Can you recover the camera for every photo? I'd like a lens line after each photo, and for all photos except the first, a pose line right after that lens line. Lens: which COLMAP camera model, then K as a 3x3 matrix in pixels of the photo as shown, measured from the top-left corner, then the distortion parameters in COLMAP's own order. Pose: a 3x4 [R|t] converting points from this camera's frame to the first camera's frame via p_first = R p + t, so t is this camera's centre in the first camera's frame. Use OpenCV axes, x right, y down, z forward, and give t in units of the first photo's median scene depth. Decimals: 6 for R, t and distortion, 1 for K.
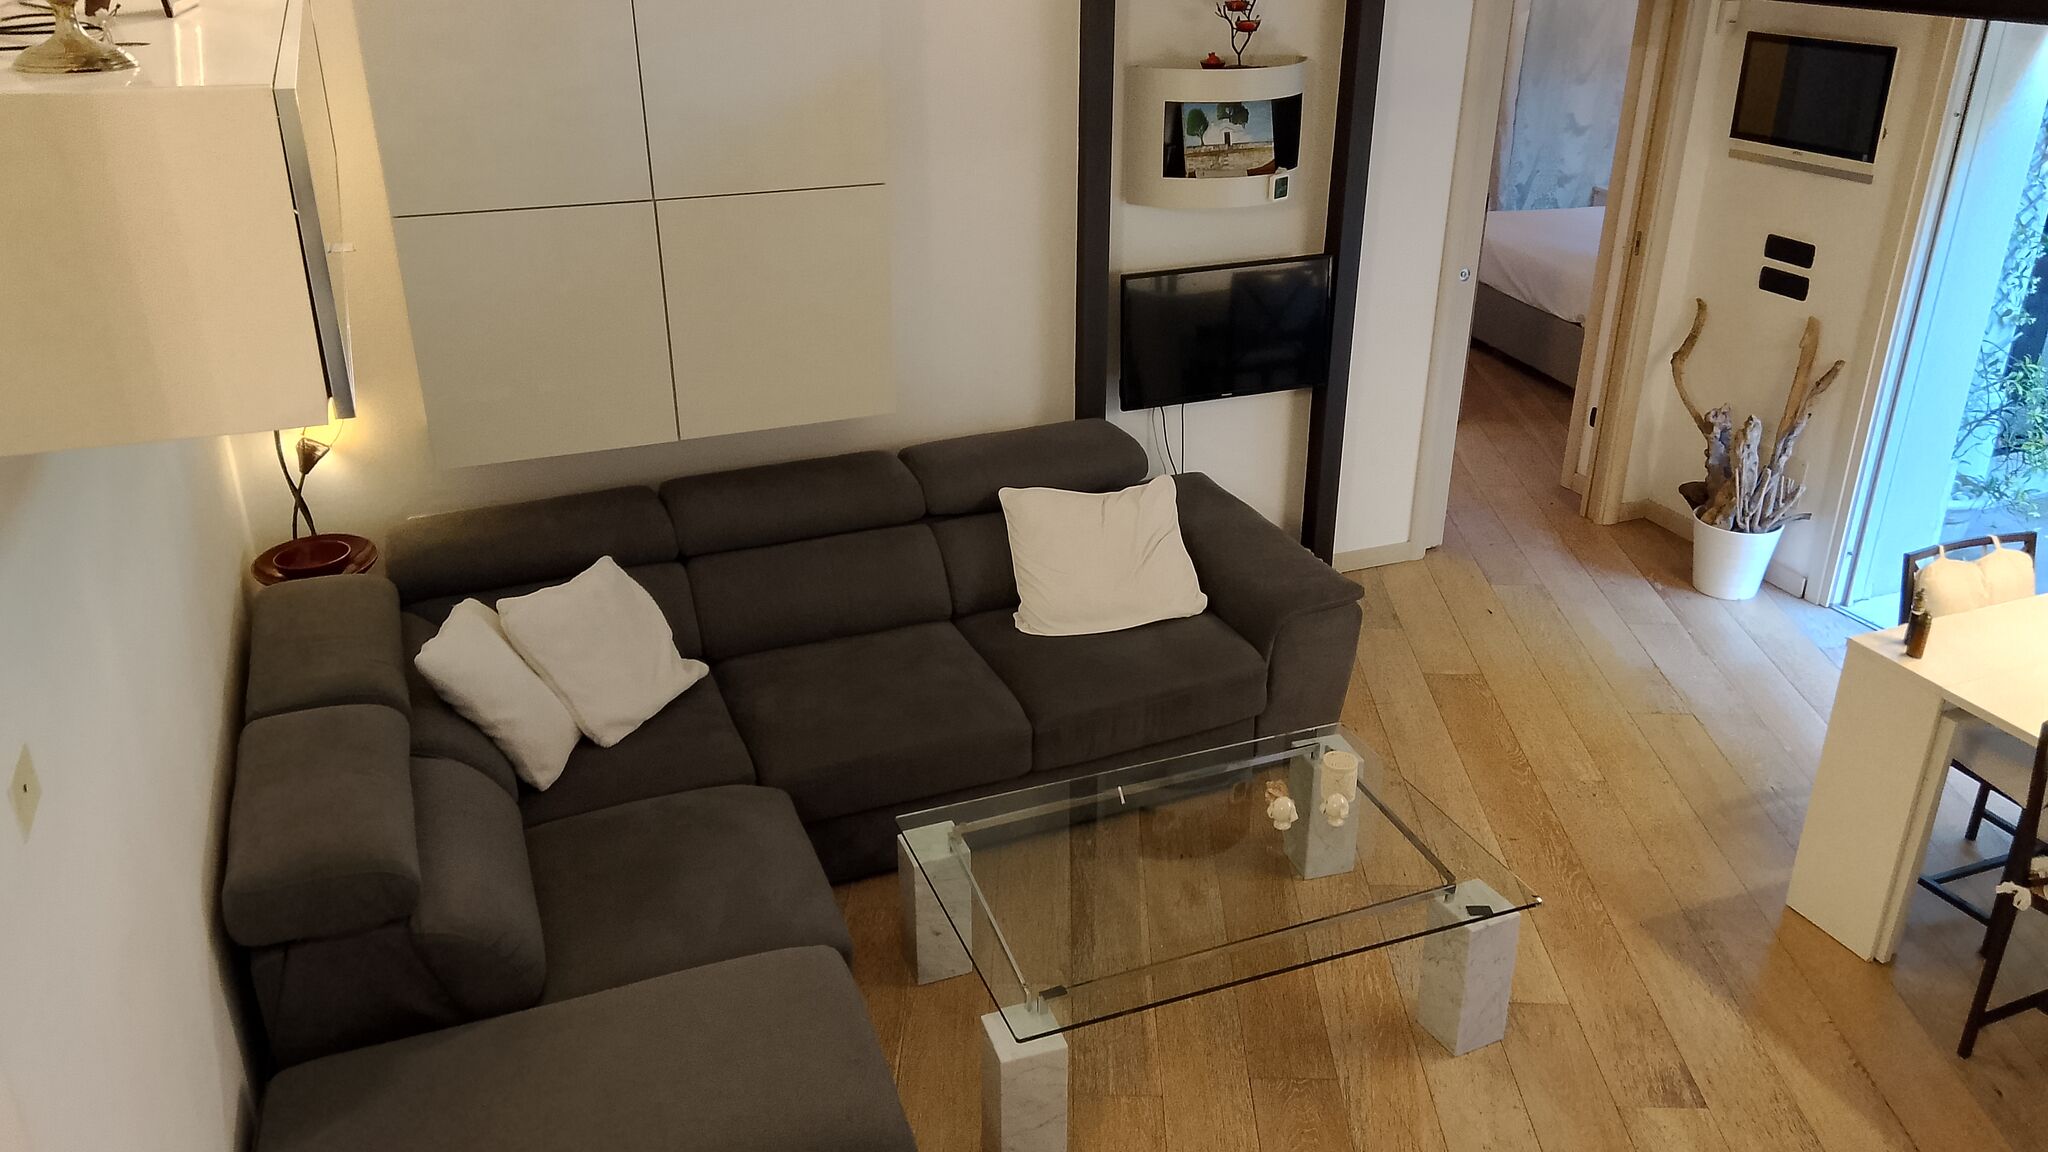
lens RADIAL K [[1538.5, 0, 1024.0], [0, 1538.5, 576.0], [0, 0, 1]] dist [0.082759, -0.095741]
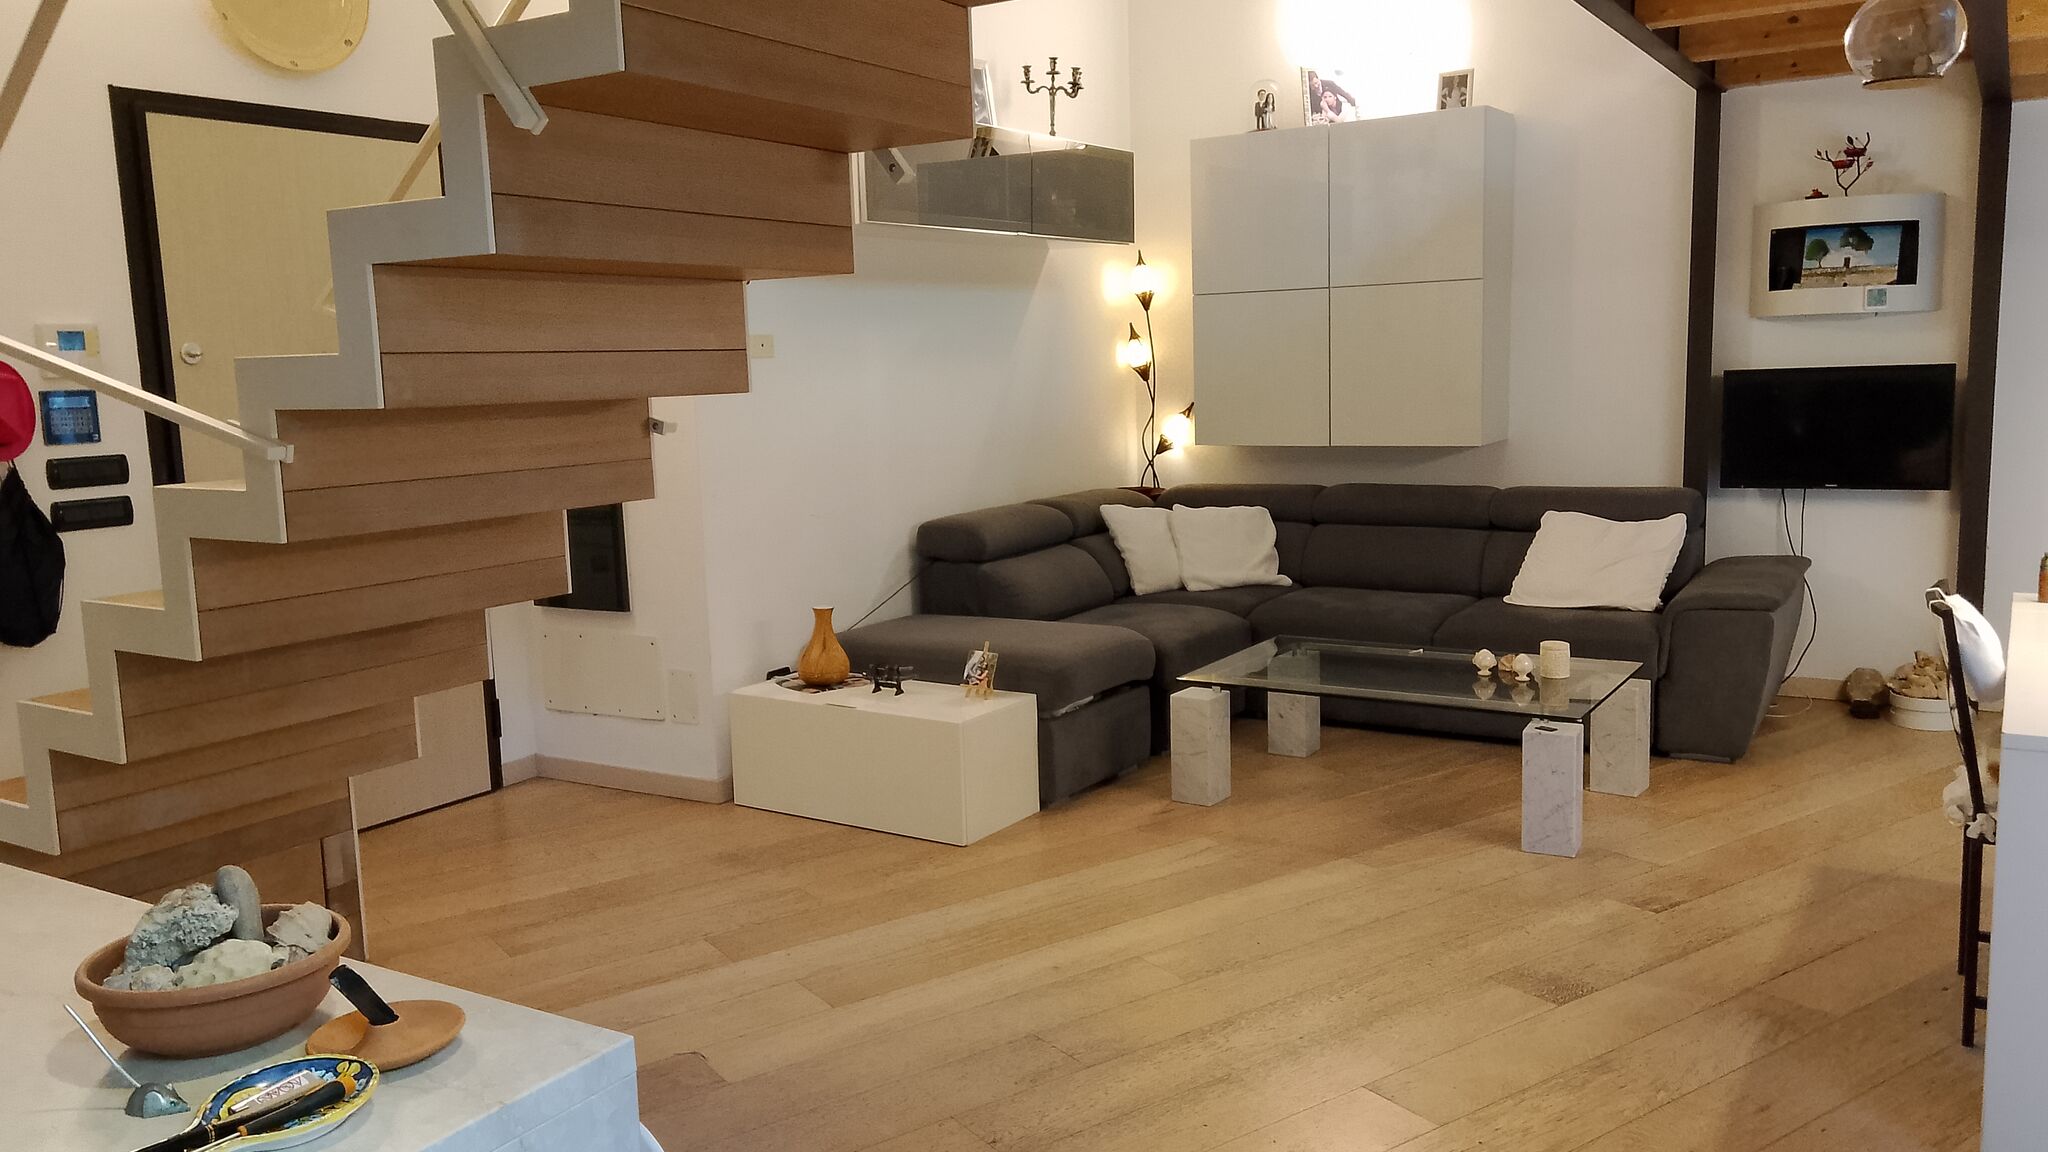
lens RADIAL K [[1538.5, 0, 1024.0], [0, 1538.5, 576.0], [0, 0, 1]] dist [0.082759, -0.095741]
pose [[0.588788, 0.097592, -0.802374, 0.722994], [-0.311745, 0.943299, -0.114028, 0.260901], [0.745750, 0.317275, 0.585827, -0.066721]]
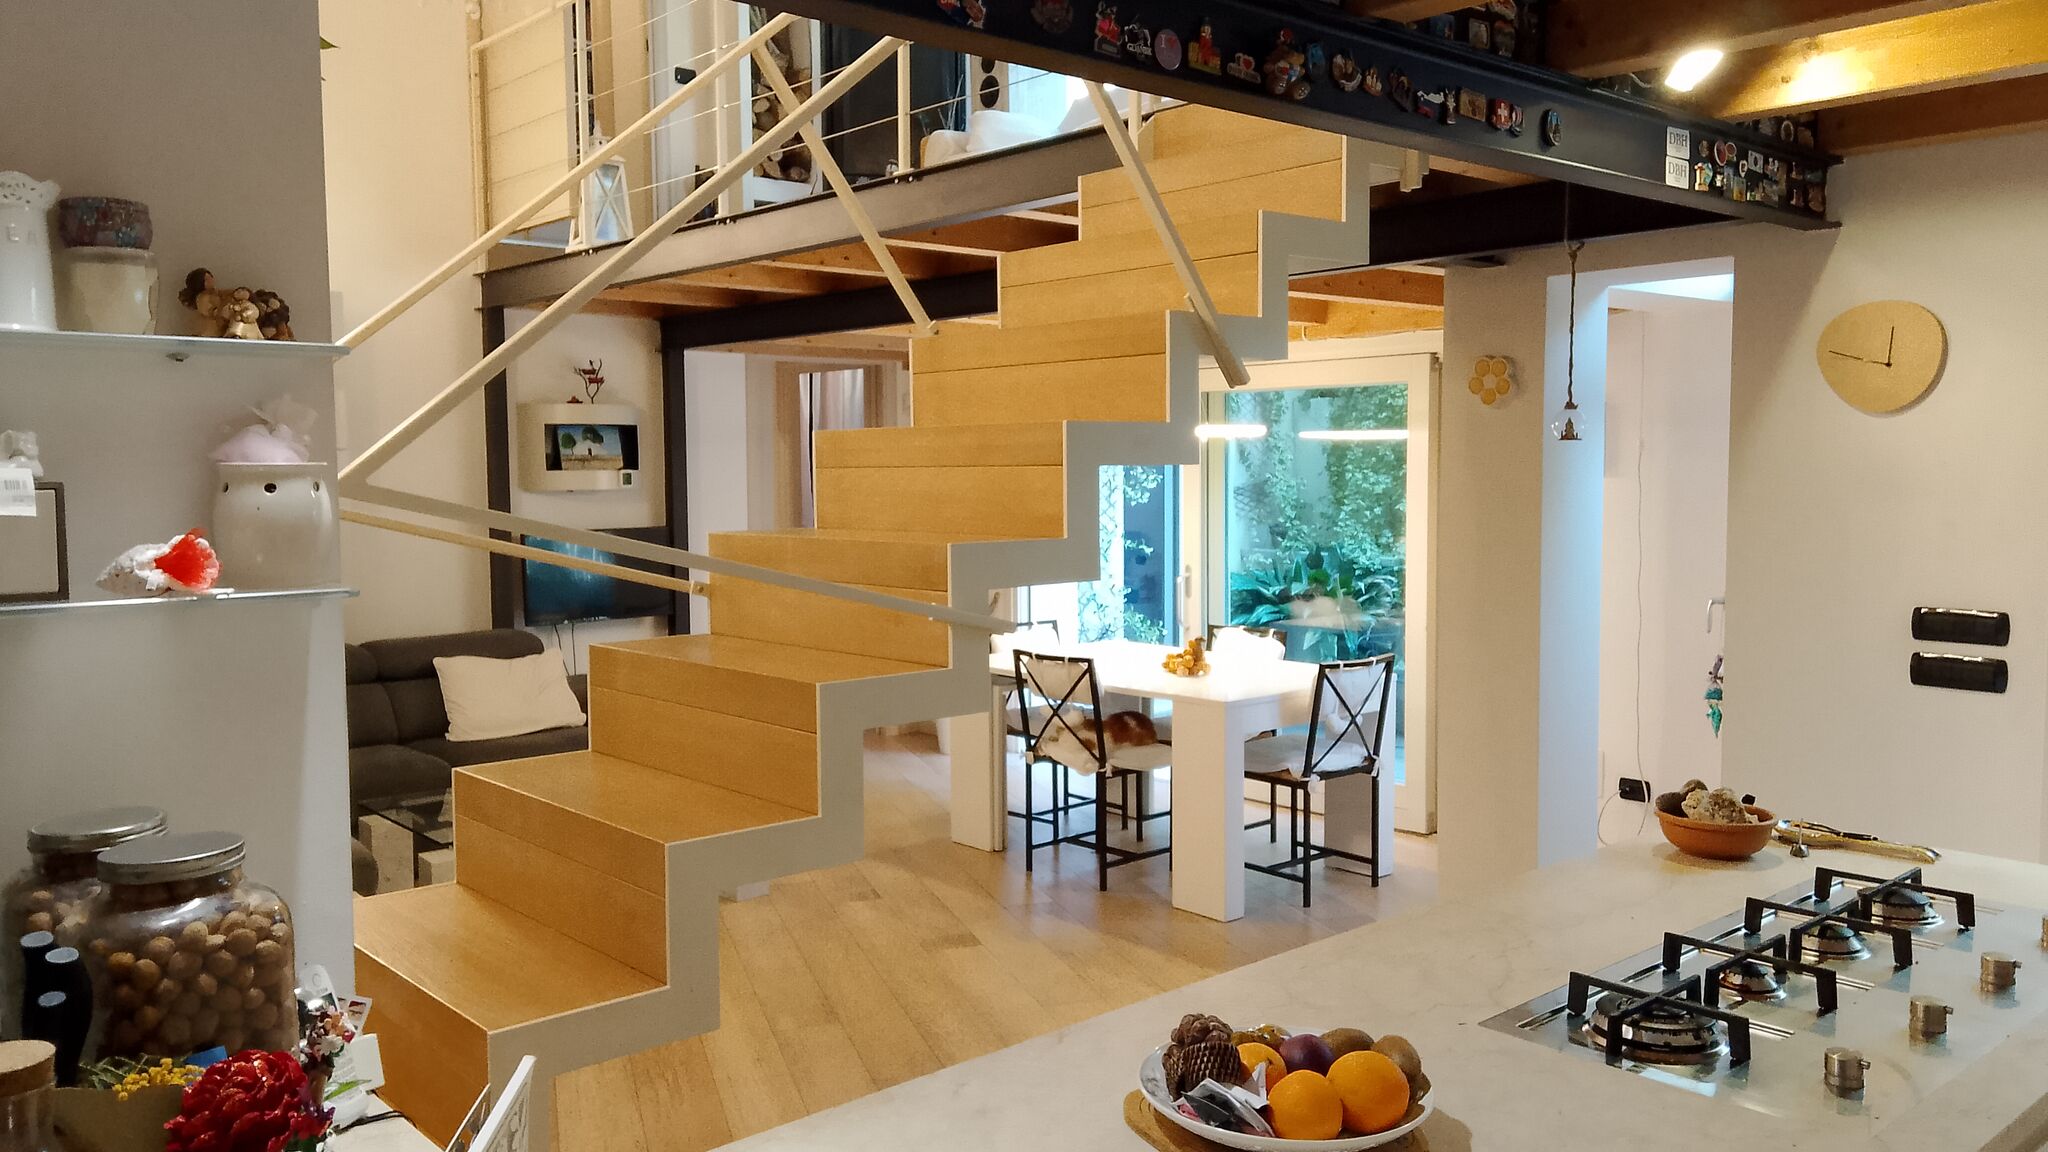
lens RADIAL K [[1538.5, 0, 1024.0], [0, 1538.5, 576.0], [0, 0, 1]] dist [0.082759, -0.095741]
pose [[0.943257, -0.029456, 0.330755, 0.024500], [0.143724, 0.934143, -0.326681, 0.399361], [-0.299350, 0.355682, 0.885370, -0.454172]]
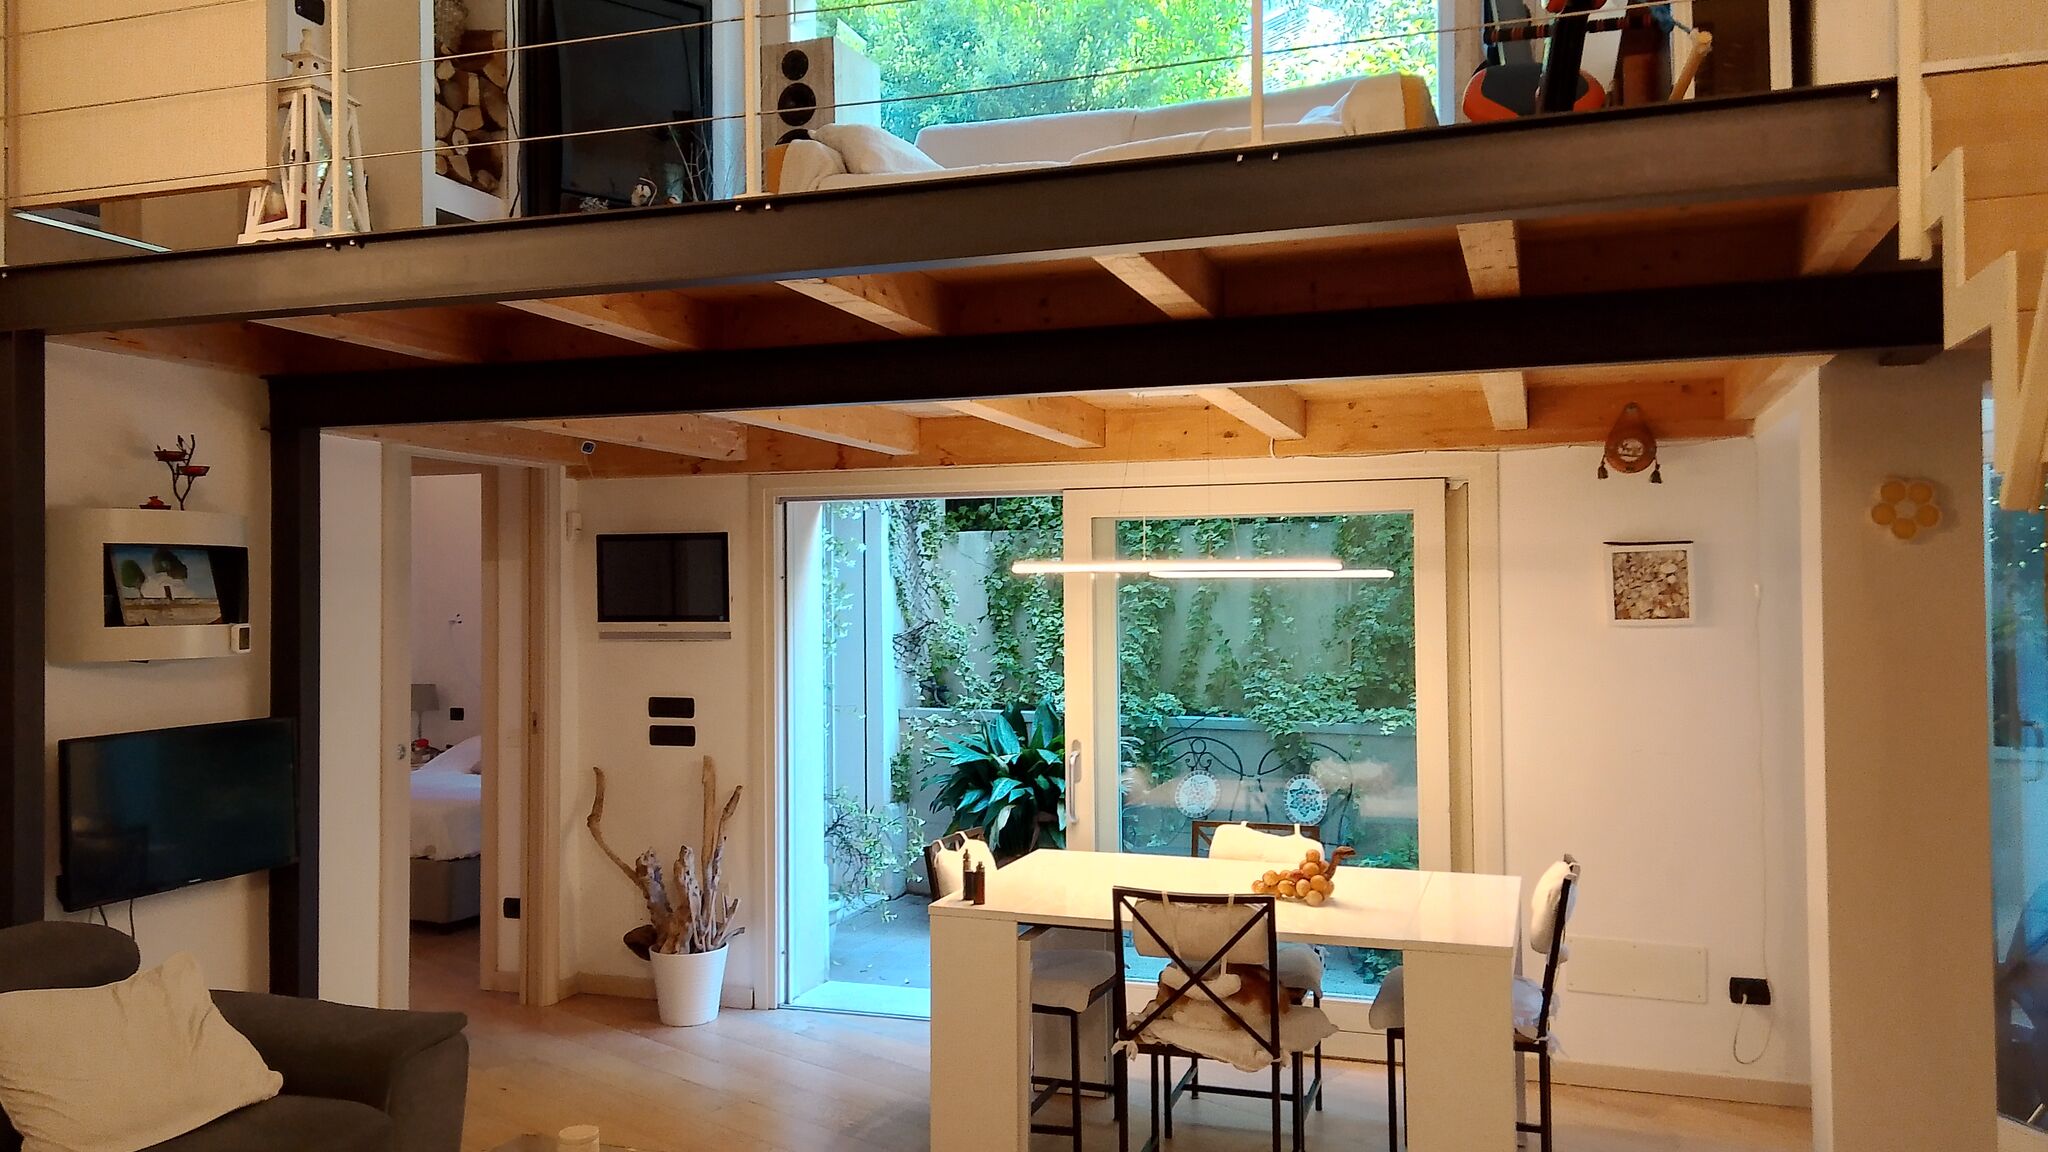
lens RADIAL K [[1538.5, 0, 1024.0], [0, 1538.5, 576.0], [0, 0, 1]] dist [0.082759, -0.095741]
pose [[0.650749, 0.006687, 0.759263, -0.232858], [0.321959, 0.903185, -0.283899, 0.125720], [-0.687654, 0.429199, 0.585594, 0.121607]]
